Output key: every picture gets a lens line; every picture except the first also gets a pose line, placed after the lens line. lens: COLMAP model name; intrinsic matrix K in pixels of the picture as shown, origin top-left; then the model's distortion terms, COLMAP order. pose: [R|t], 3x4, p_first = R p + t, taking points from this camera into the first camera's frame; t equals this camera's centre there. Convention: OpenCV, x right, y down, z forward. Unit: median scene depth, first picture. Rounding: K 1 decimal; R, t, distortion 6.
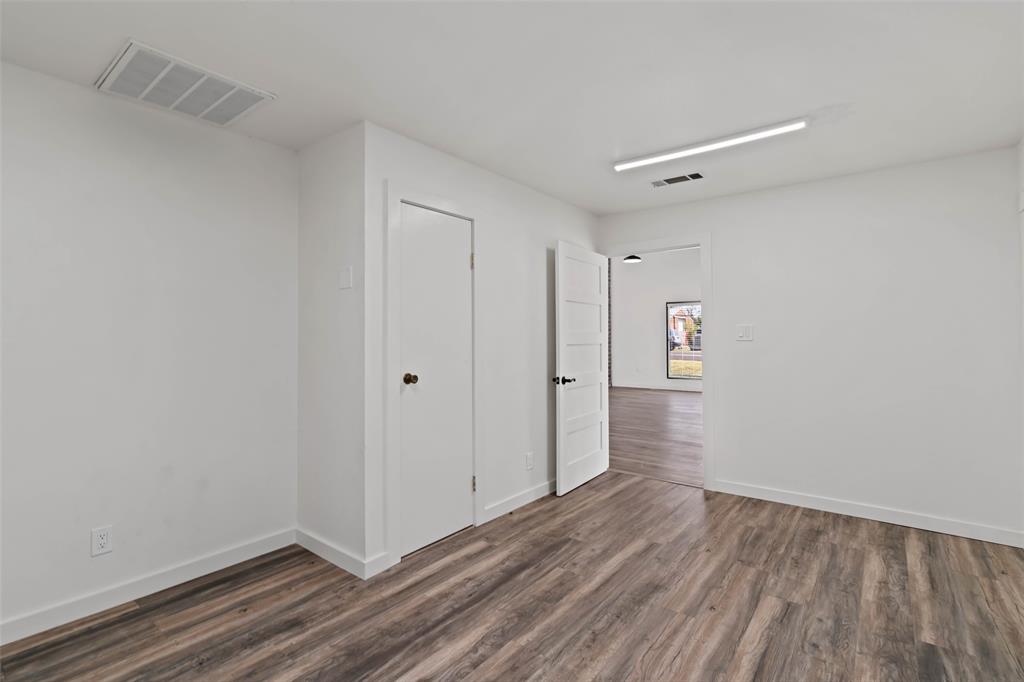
lens RADIAL K [[475.0, 0, 516.2], [0, 475.0, 347.6], [0, 0, 1]] dist [-0.004787, -0.000597]
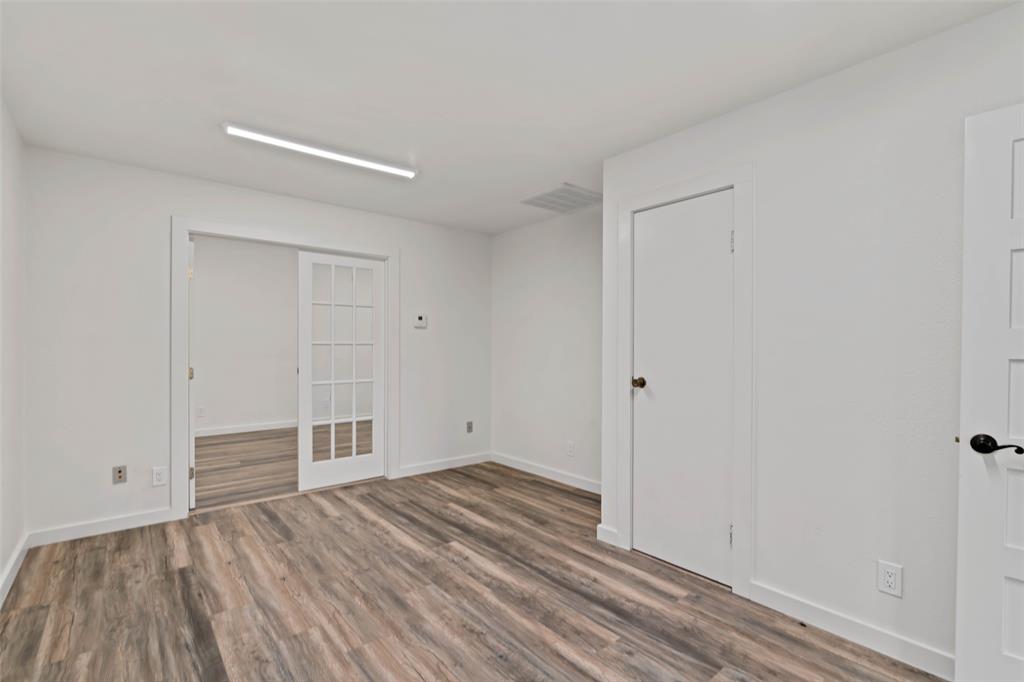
lens RADIAL K [[475.0, 0, 516.2], [0, 475.0, 347.6], [0, 0, 1]] dist [-0.004787, -0.000597]
pose [[-0.215975, 0.006597, -0.976377, 0.957115], [-0.019136, 0.999757, 0.010988, -0.019129], [0.976211, 0.021057, -0.215797, 1.078617]]
